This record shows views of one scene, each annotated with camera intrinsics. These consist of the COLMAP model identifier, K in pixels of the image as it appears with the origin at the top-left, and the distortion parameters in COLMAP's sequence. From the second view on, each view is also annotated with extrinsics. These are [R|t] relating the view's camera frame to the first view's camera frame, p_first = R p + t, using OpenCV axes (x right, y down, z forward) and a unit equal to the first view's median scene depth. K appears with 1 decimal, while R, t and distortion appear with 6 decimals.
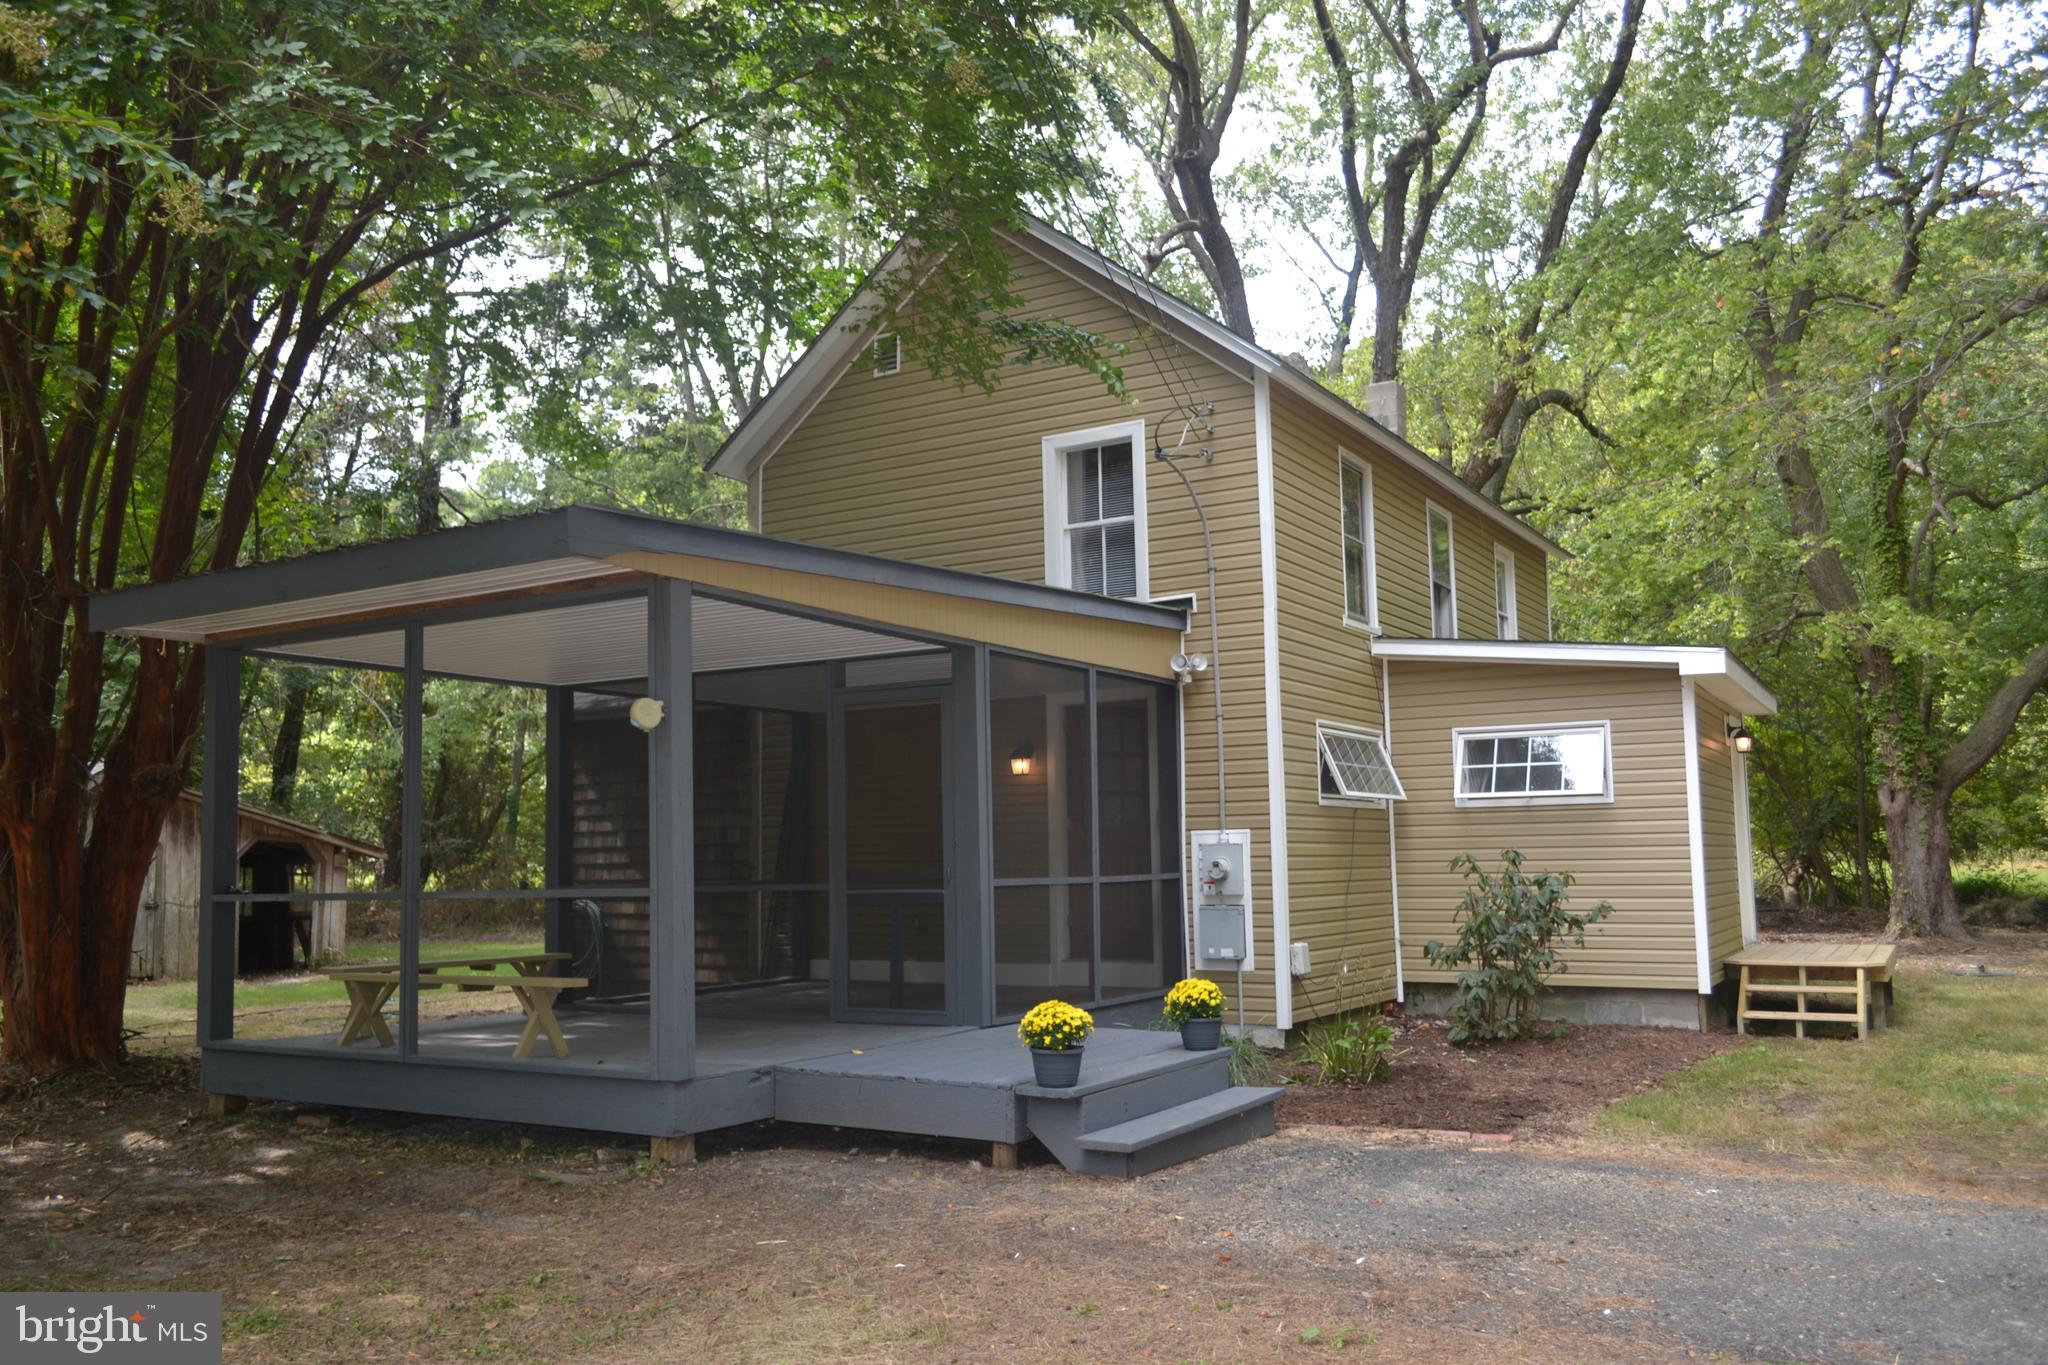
lens RADIAL K [[1641.9, 0, 1024.0], [0, 1641.9, 682.5], [0, 0, 1]] dist [0.004471, 0.001433]
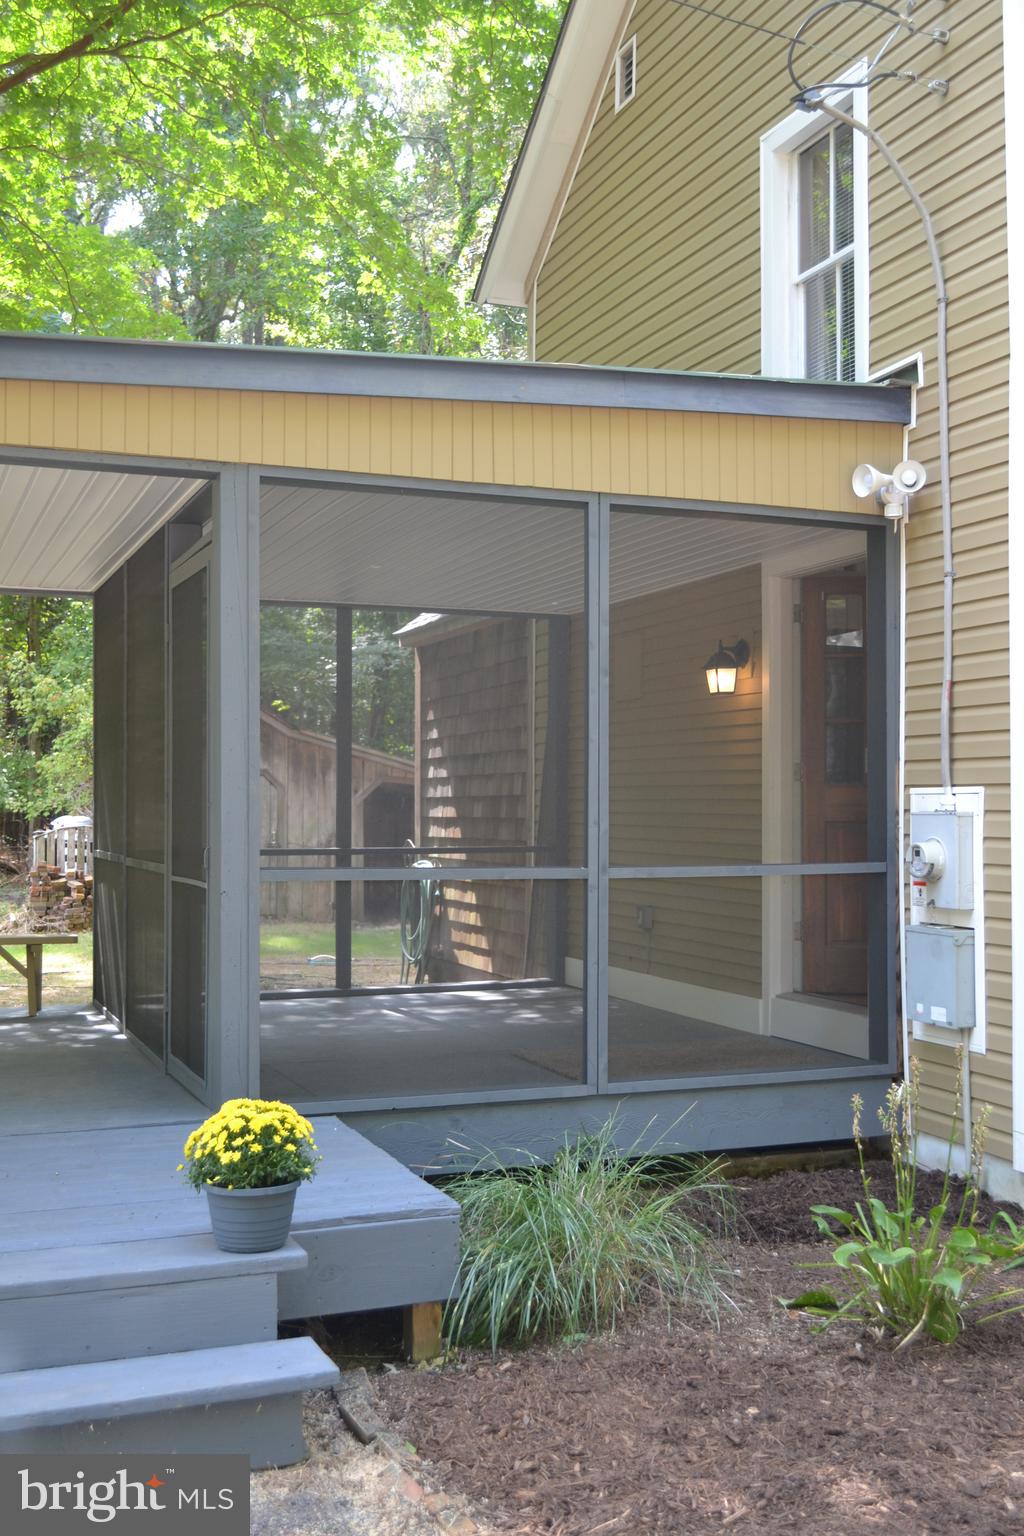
lens RADIAL K [[1619.1, 0, 512.0], [0, 1619.1, 768.0], [0, 0, 1]] dist [-0.012086, -0.008132]
pose [[0.797753, 0.006512, -0.602949, 0.313795], [0.047432, 0.996165, 0.073516, 0.036247], [0.601115, -0.087247, 0.794385, 0.474587]]
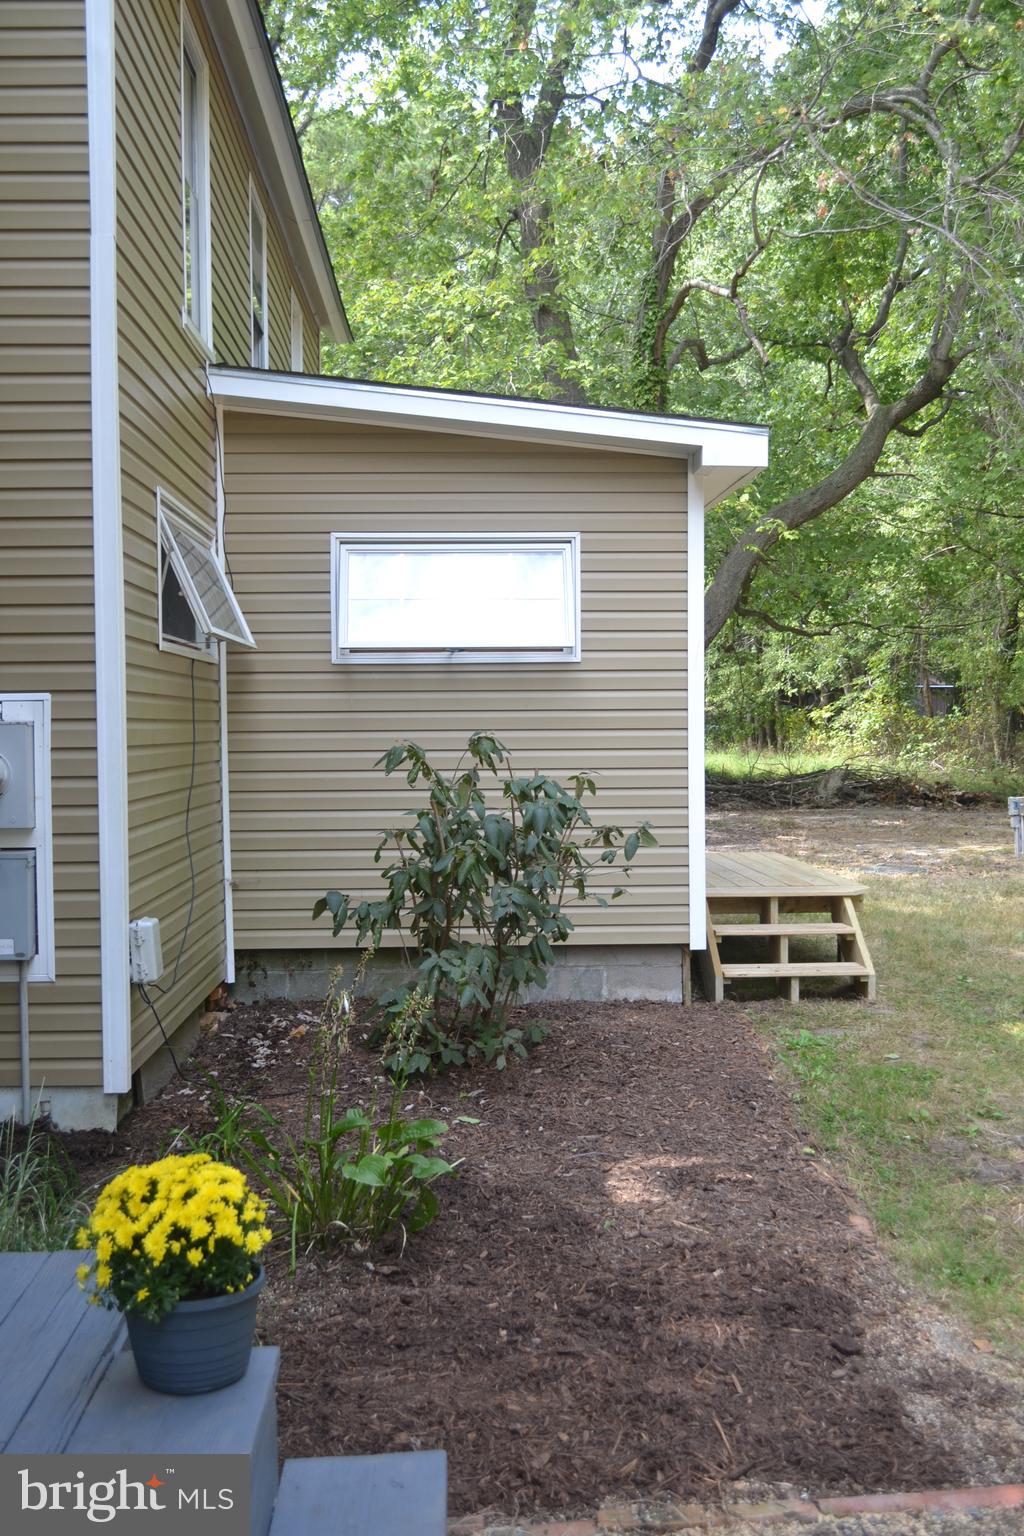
lens RADIAL K [[1619.1, 0, 512.0], [0, 1619.1, 768.0], [0, 0, 1]] dist [-0.012086, -0.008132]
pose [[0.841232, -0.008183, 0.540612, -0.005604], [-0.061398, 0.991972, 0.110554, 0.047729], [-0.537177, -0.126194, 0.833976, 0.501802]]
